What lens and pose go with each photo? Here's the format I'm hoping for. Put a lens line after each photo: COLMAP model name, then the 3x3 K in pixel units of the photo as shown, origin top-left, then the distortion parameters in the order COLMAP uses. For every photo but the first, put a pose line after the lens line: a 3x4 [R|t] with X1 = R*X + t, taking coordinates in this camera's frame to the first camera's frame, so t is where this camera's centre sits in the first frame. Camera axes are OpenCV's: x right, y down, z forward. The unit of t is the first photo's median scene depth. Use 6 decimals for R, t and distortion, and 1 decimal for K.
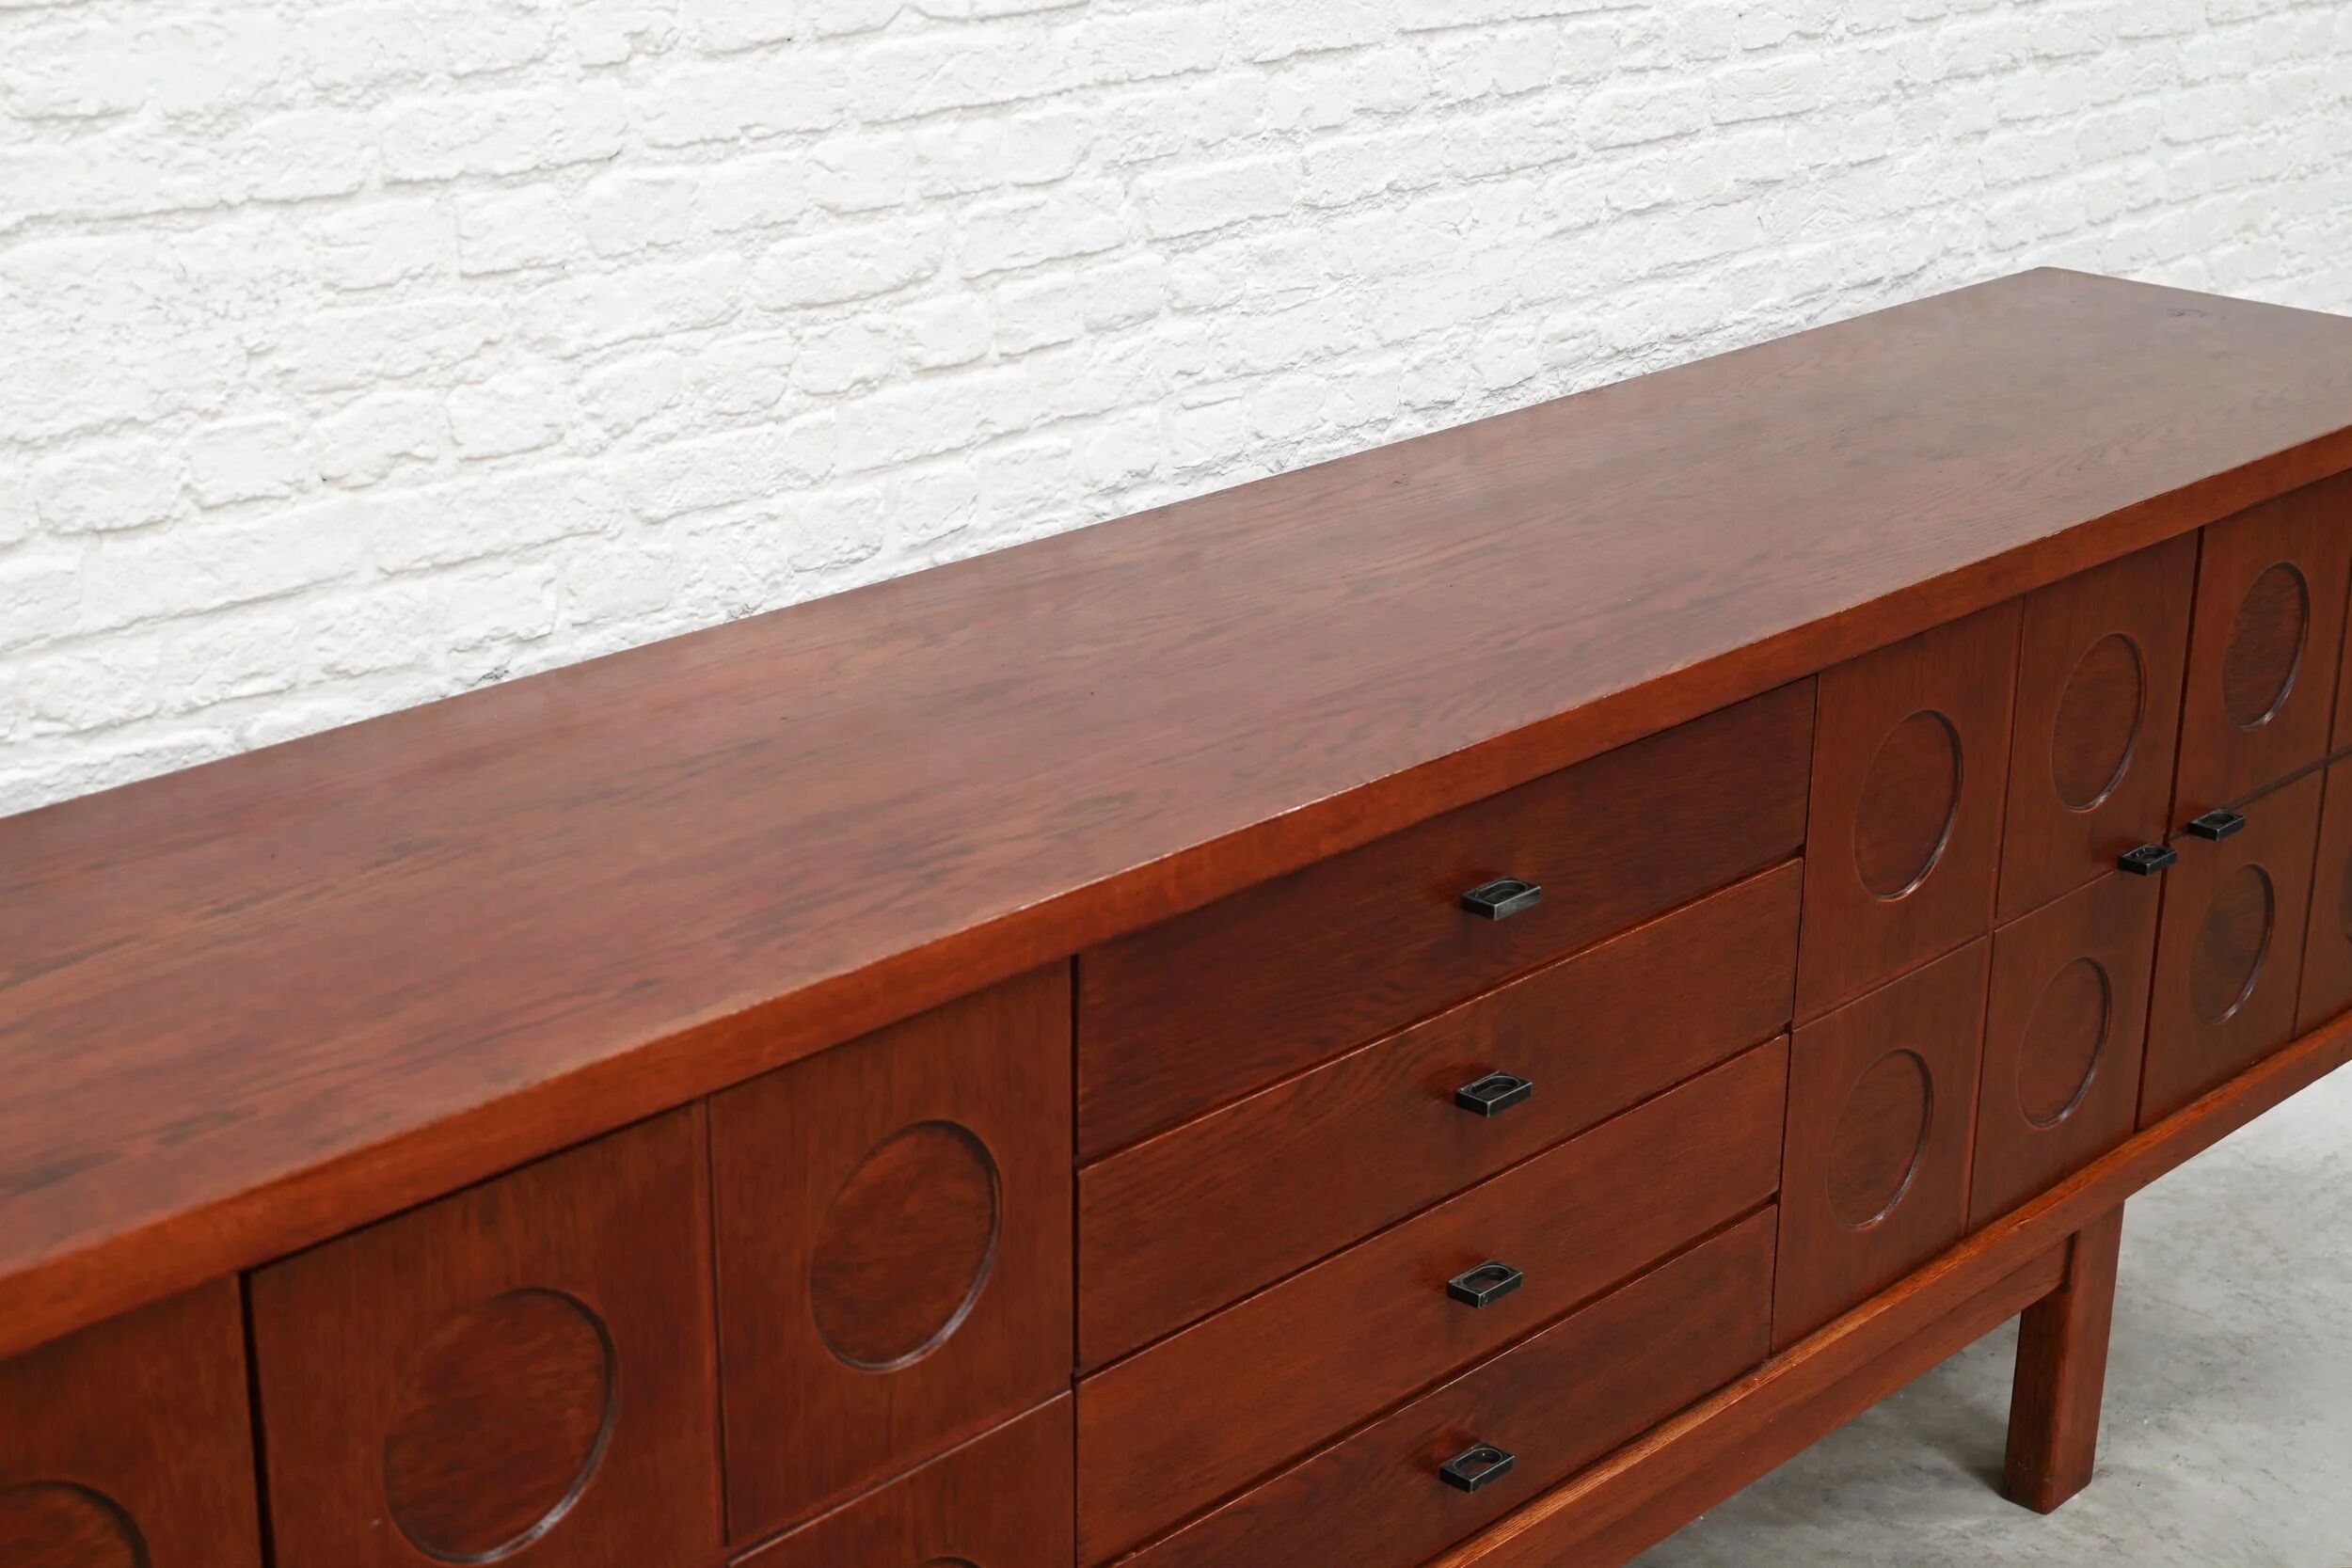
lens RADIAL K [[3584.3, 0, 1015.5], [0, 3584.3, 782.4], [0, 0, 1]] dist [-0.042646, -0.040147]
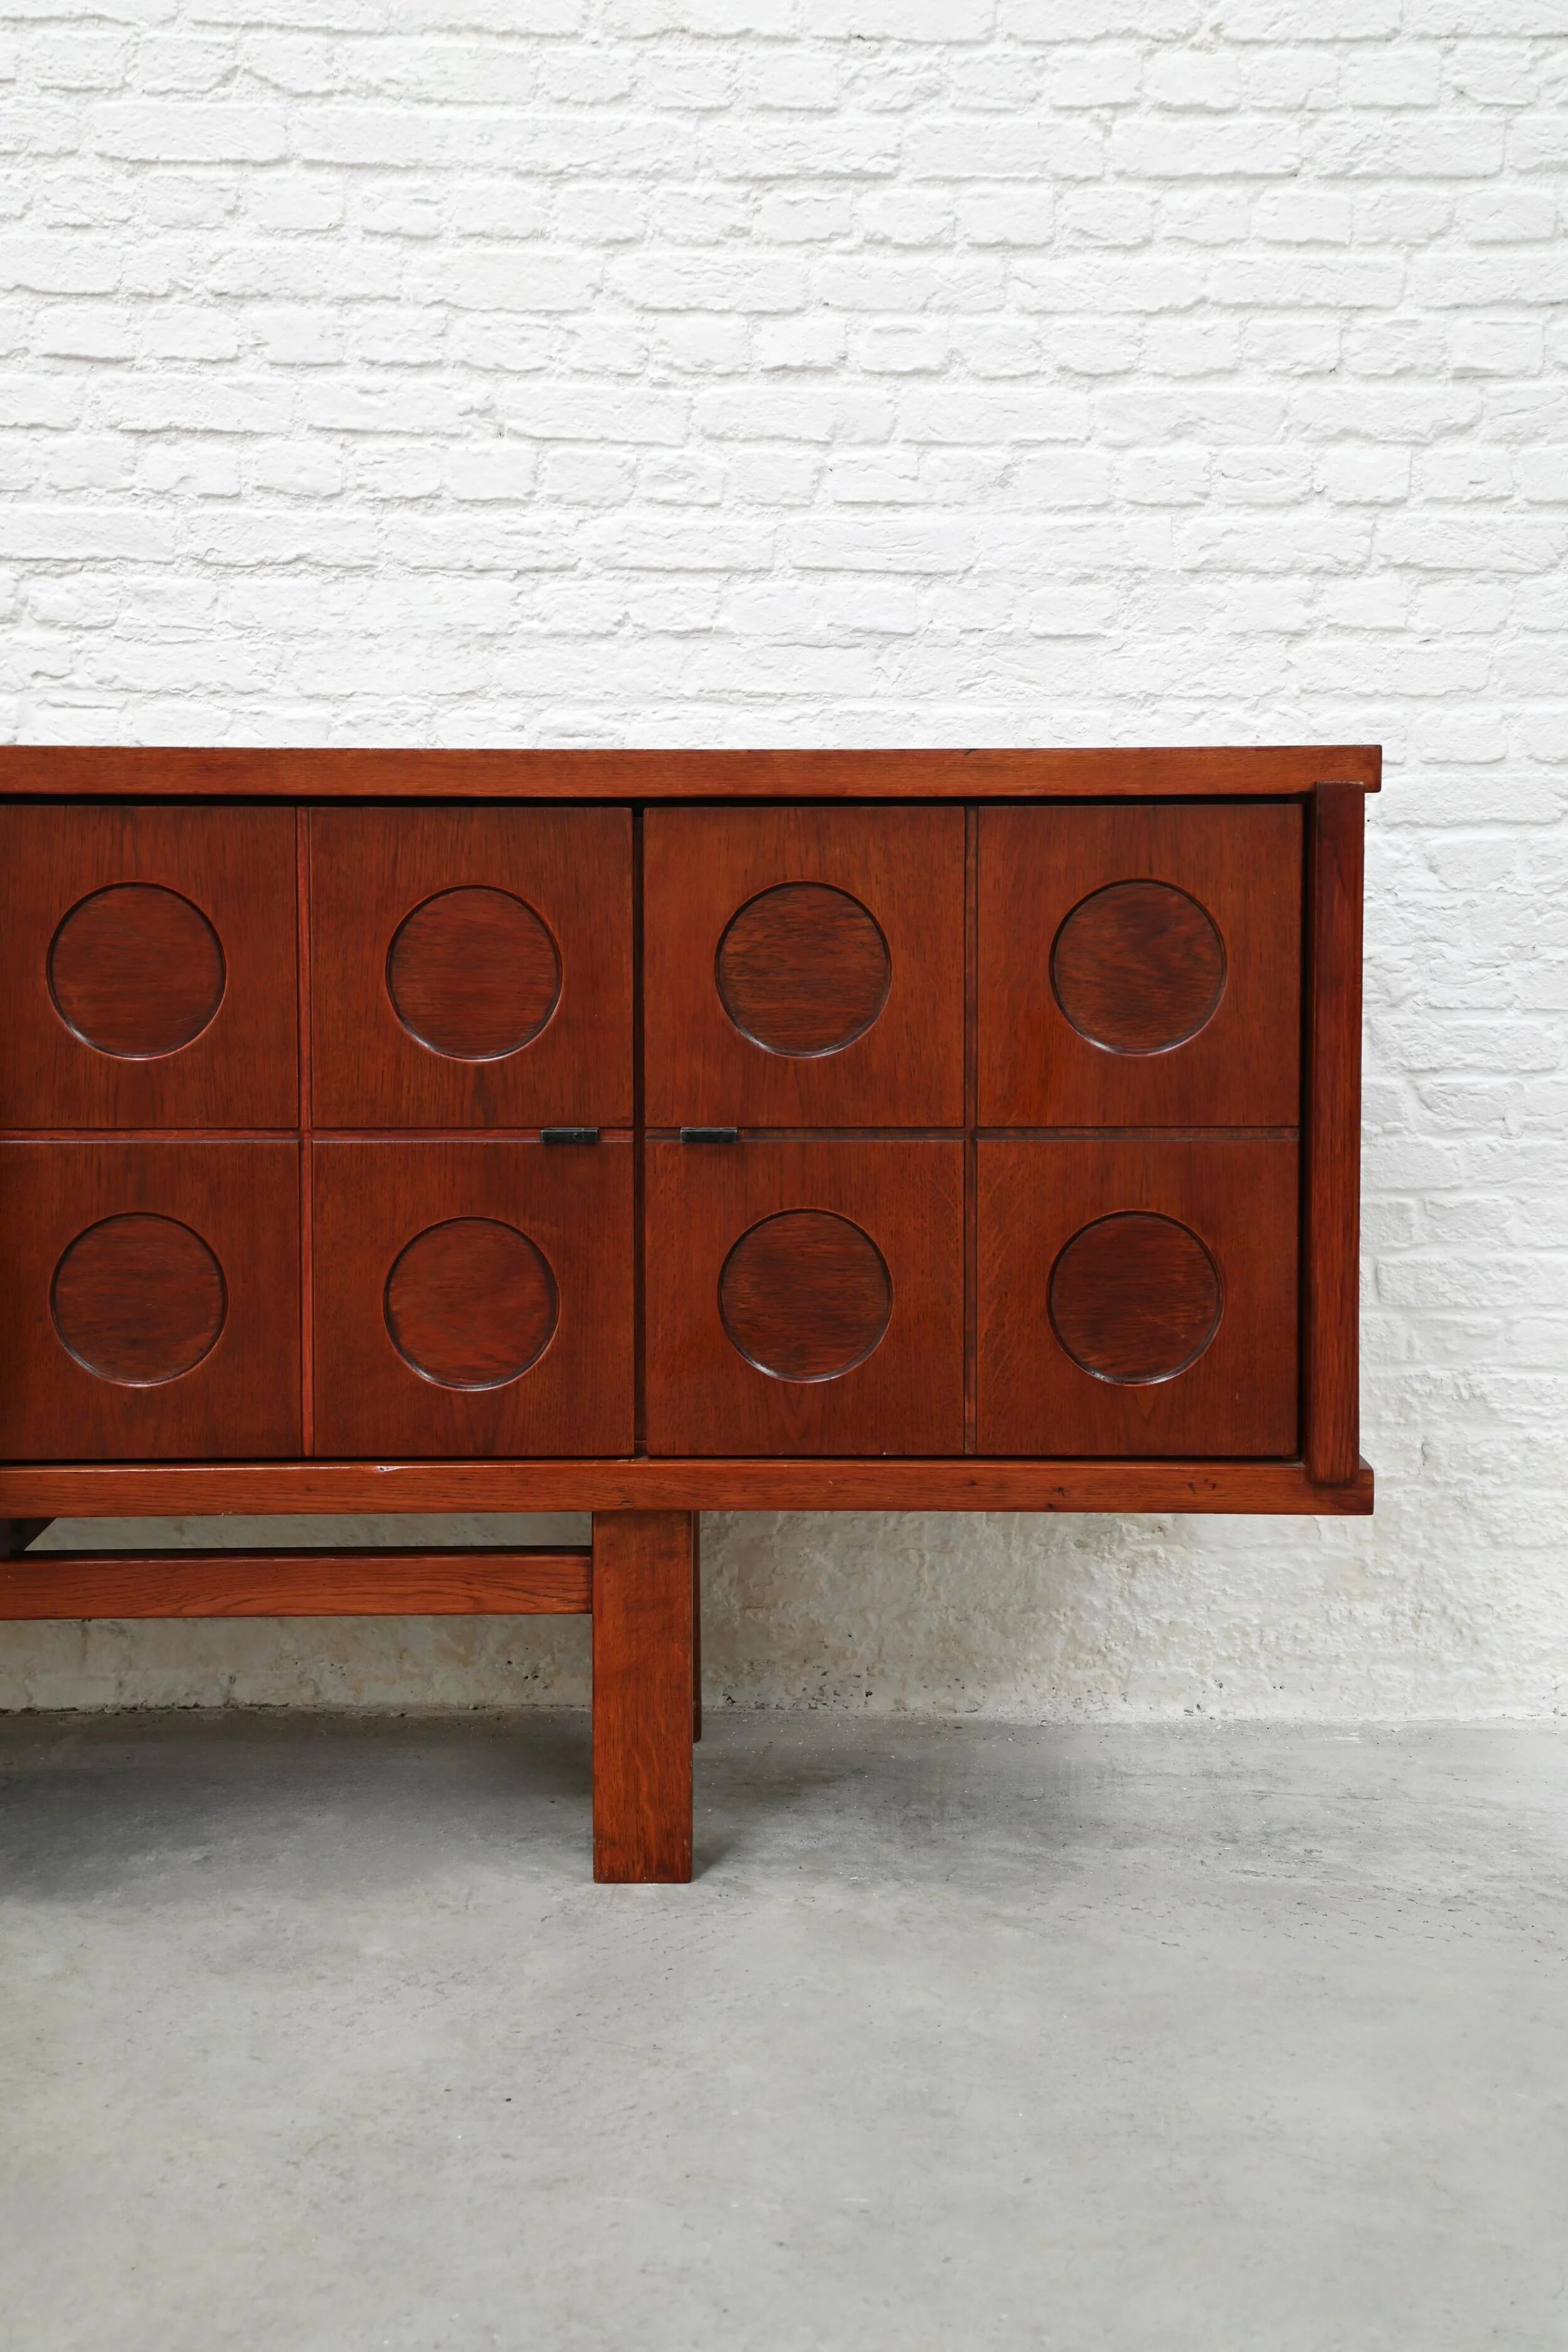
lens RADIAL K [[3279.6, 0, 746.4], [0, 3279.6, 1095.4], [0, 0, 1]] dist [0.128466, 0.528533]
pose [[0.719105, 0.060656, -0.692249, 1.131775], [-0.236359, 0.958138, -0.161575, 0.169887], [0.653469, 0.279809, 0.703338, 0.430065]]
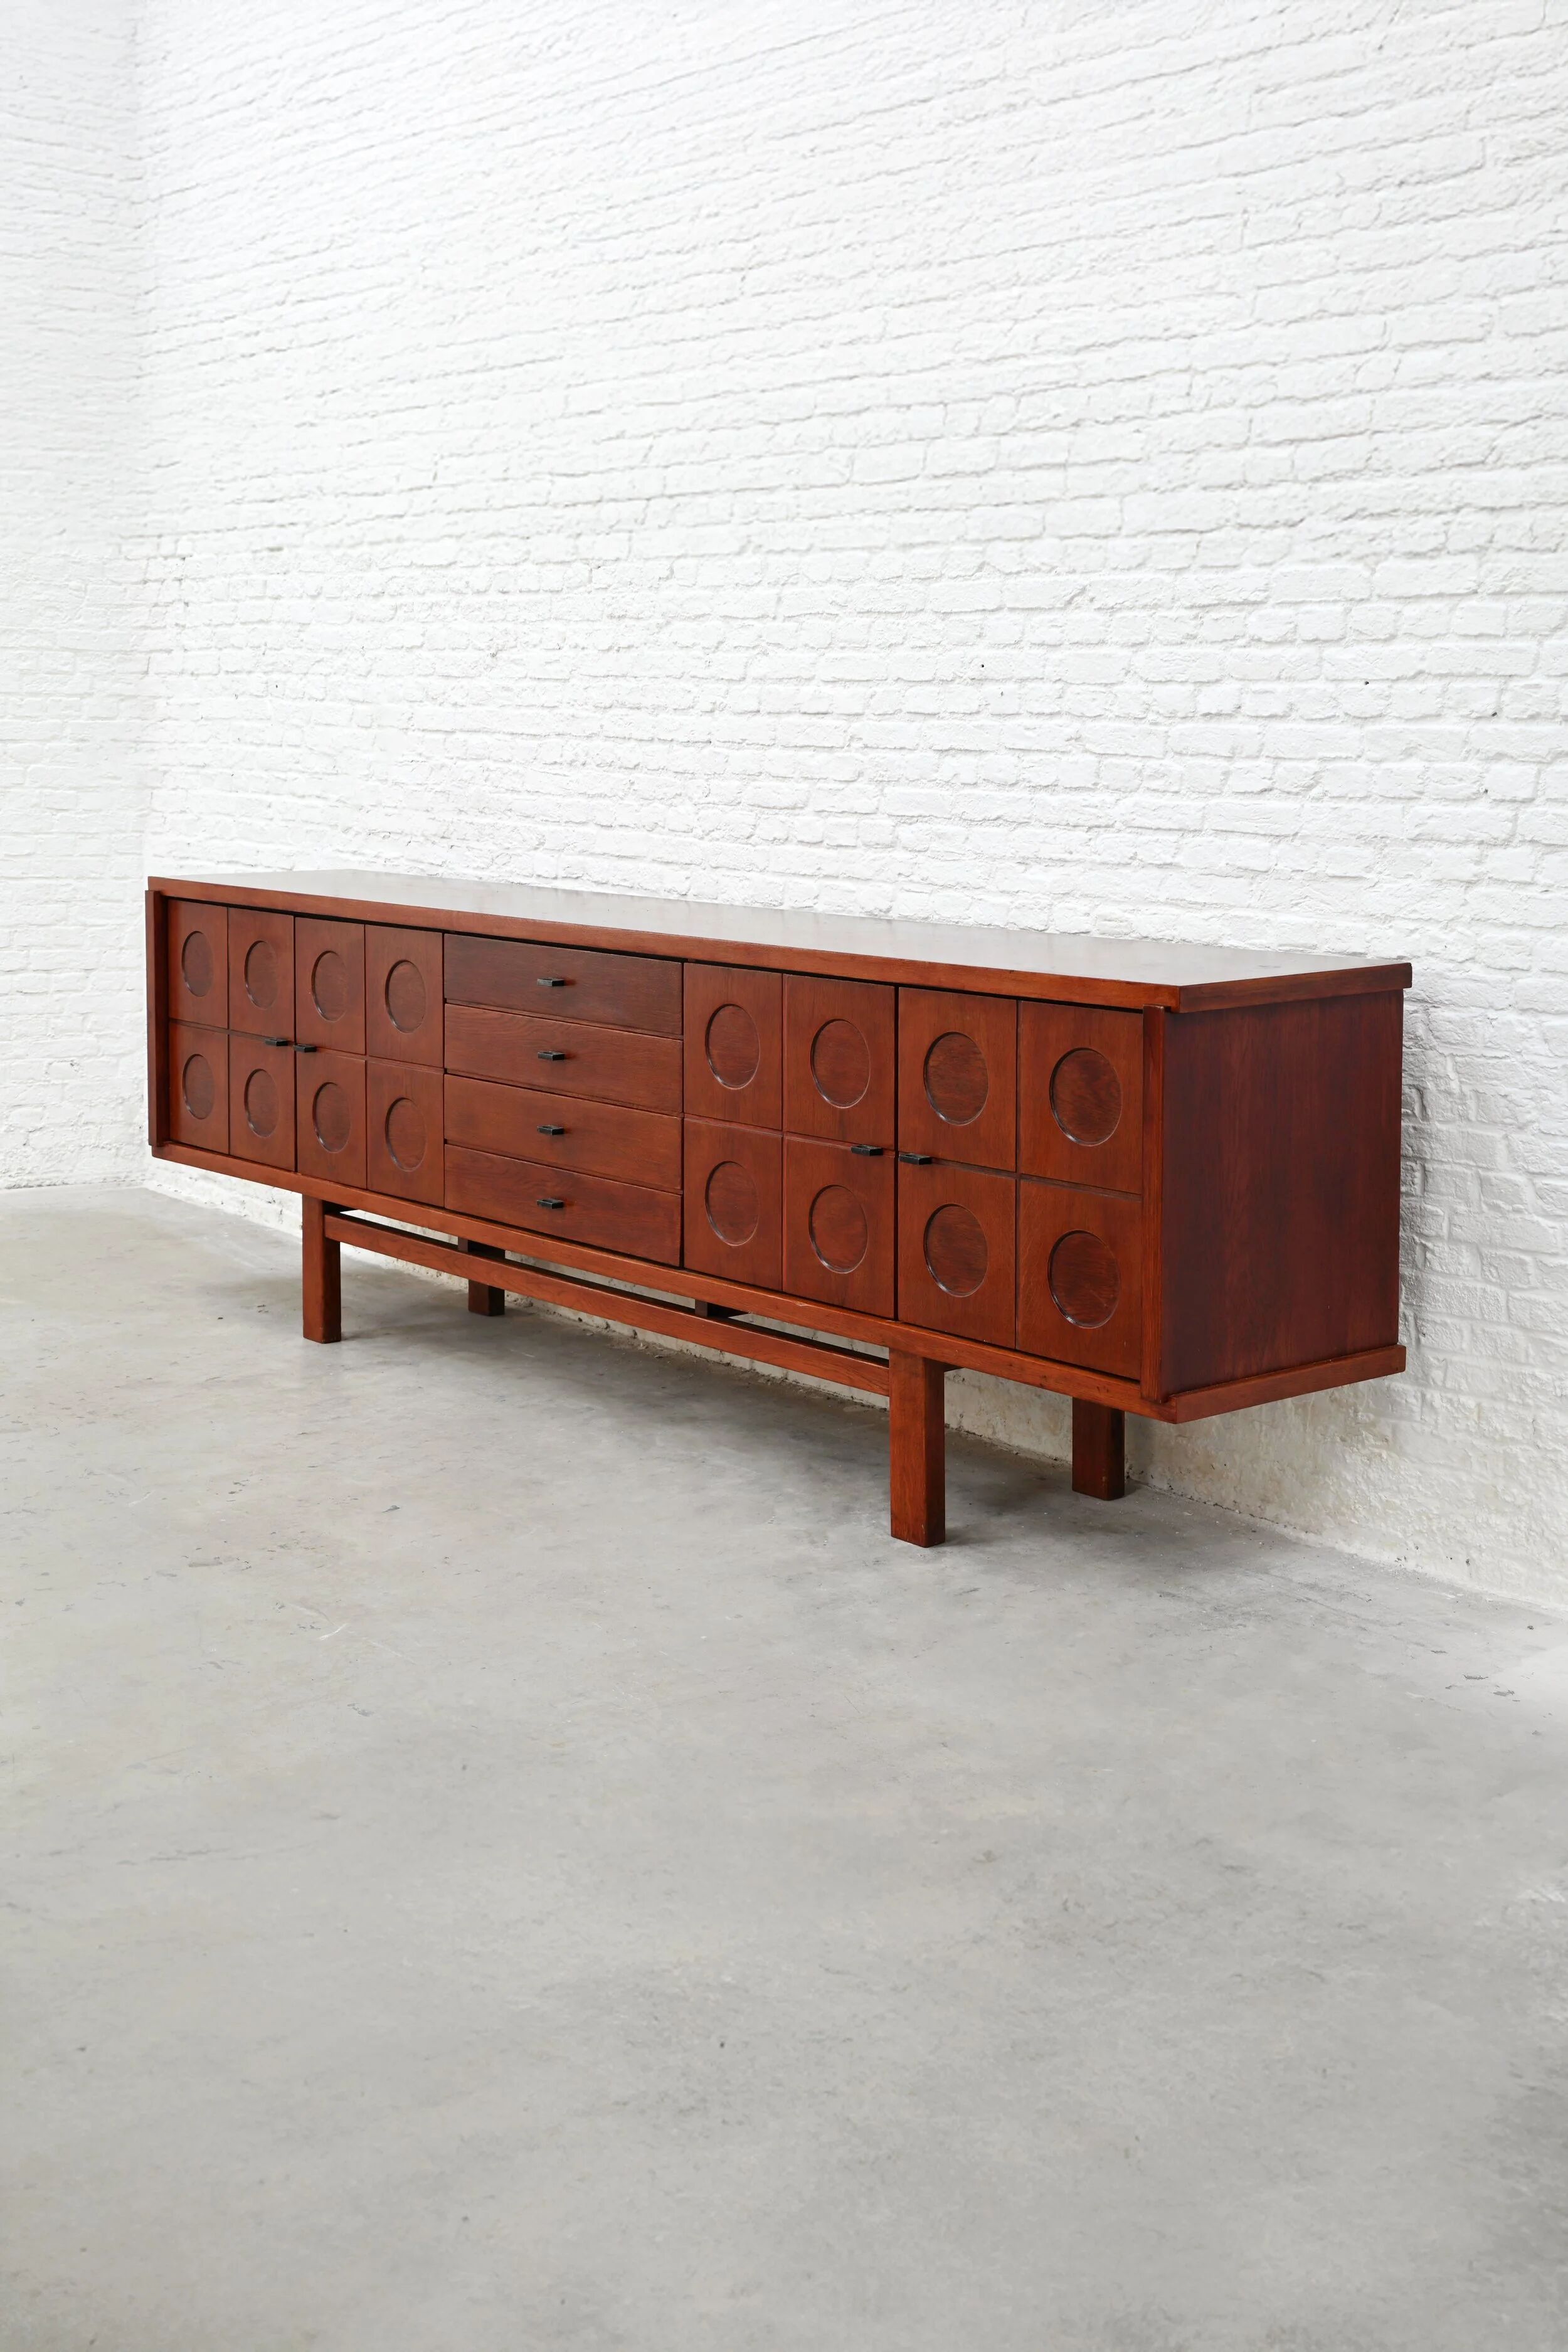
lens RADIAL K [[2742.4, 0, 783.1], [0, 2742.4, 1013.0], [0, 0, 1]] dist [0.168571, 0.012608]
pose [[-0.065161, 0.113149, -0.991439, 2.073416], [-0.338521, 0.932125, 0.128629, -0.261048], [0.938700, 0.344005, -0.022435, 1.098933]]
